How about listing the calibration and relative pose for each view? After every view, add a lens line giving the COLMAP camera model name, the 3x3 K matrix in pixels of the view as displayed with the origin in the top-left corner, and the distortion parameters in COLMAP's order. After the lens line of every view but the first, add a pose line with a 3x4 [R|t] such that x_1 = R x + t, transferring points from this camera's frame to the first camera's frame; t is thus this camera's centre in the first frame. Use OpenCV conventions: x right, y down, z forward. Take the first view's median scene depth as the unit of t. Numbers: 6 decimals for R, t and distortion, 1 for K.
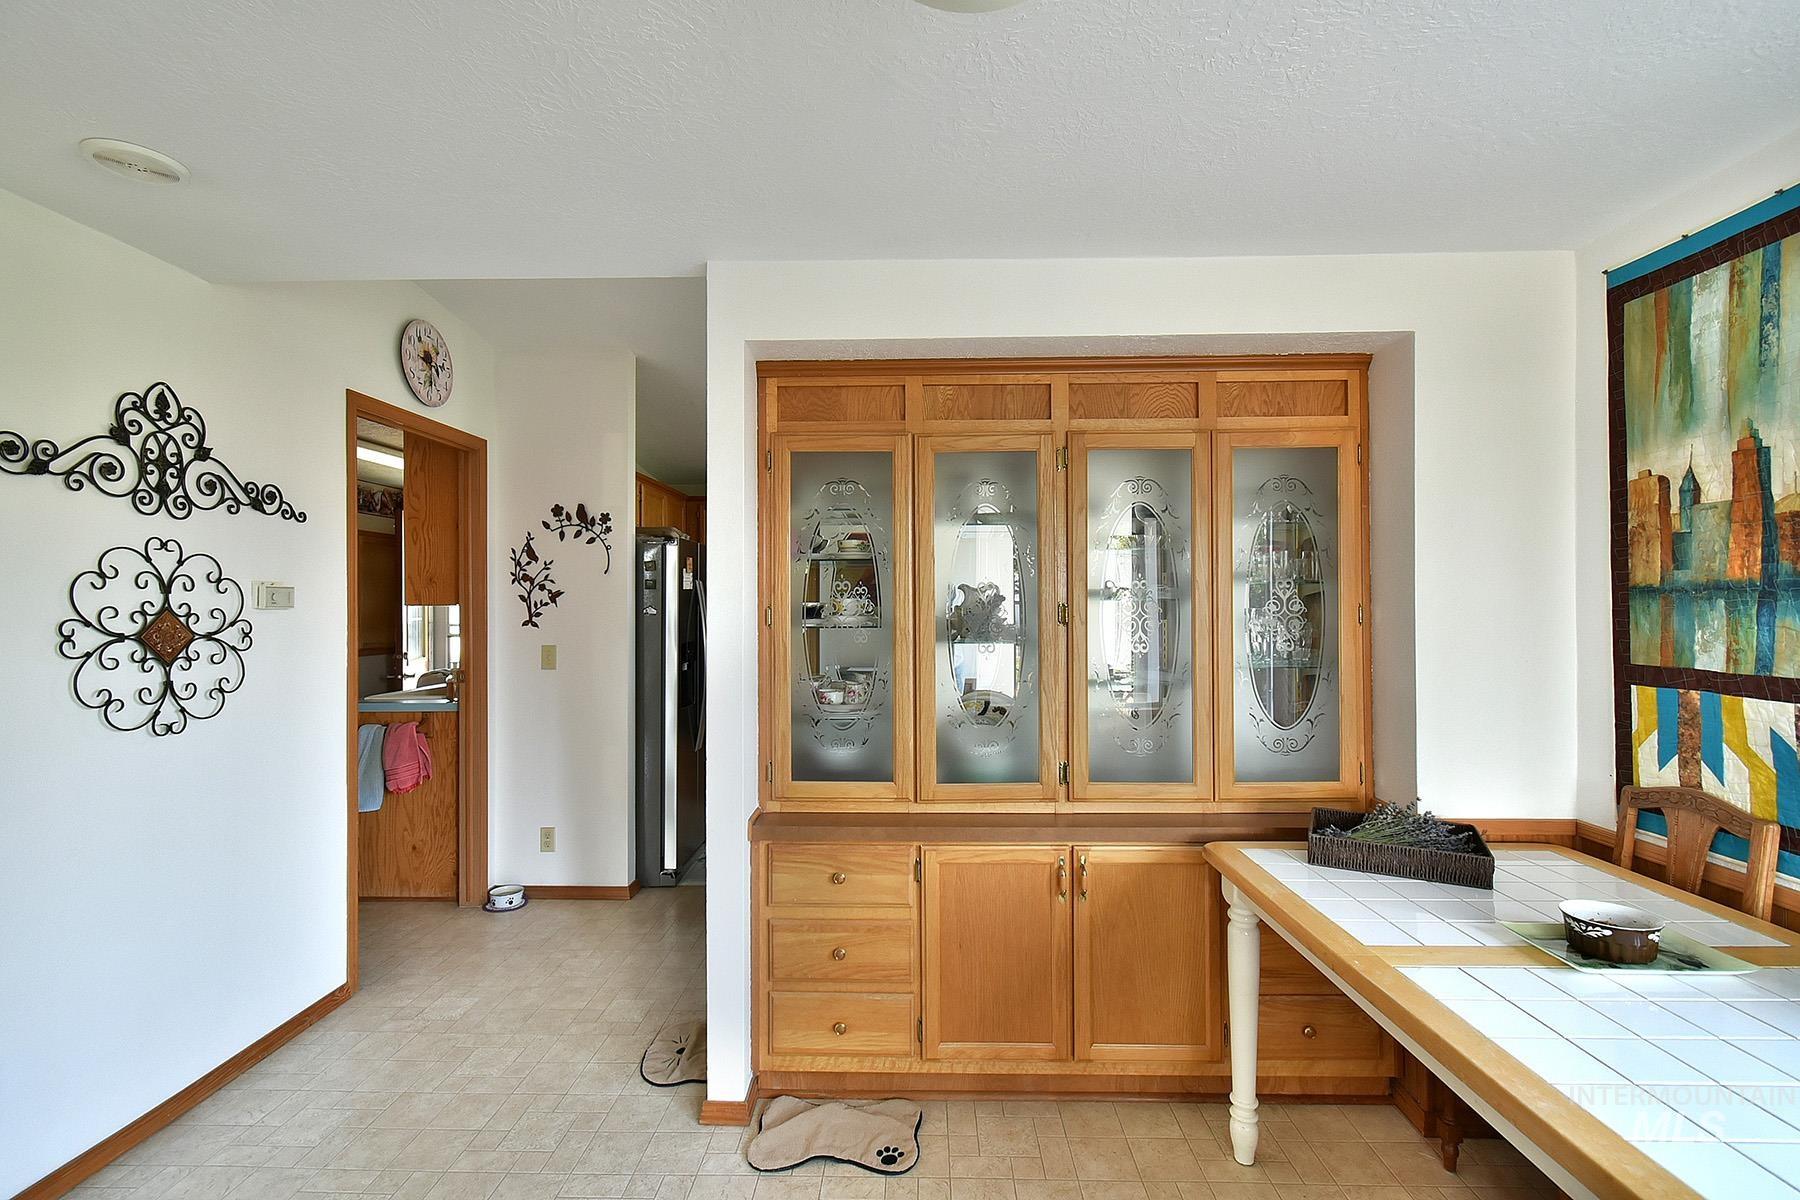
lens RADIAL K [[795.0, 0, 899.0], [0, 795.0, 601.7], [0, 0, 1]] dist [0.004517, -0.003999]
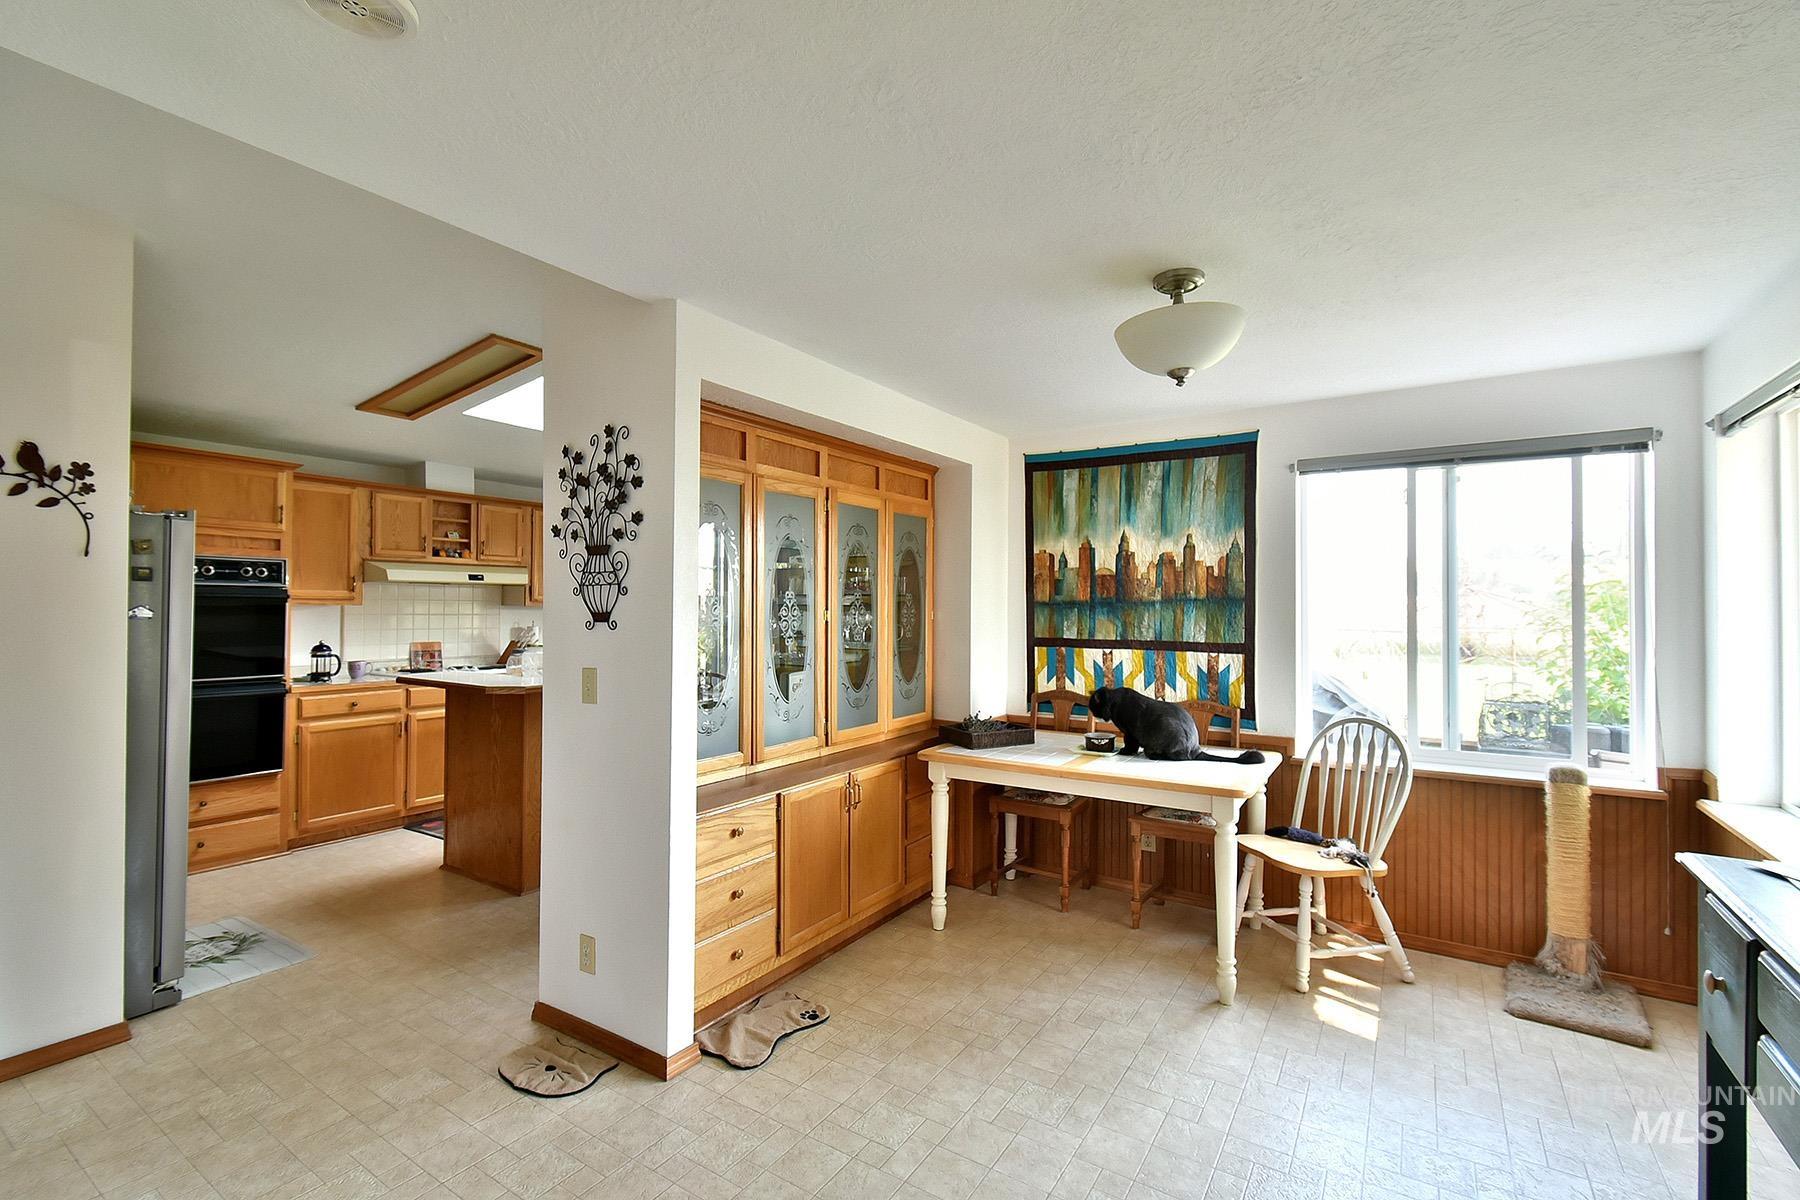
lens RADIAL K [[795.0, 0, 911.5], [0, 795.0, 603.9], [0, 0, 1]] dist [0.004517, -0.003999]
pose [[0.515855, 0.009004, 0.856628, -1.133467], [-0.010726, 0.999934, -0.004051, -0.001394], [-0.856609, -0.007098, 0.515918, 0.163608]]
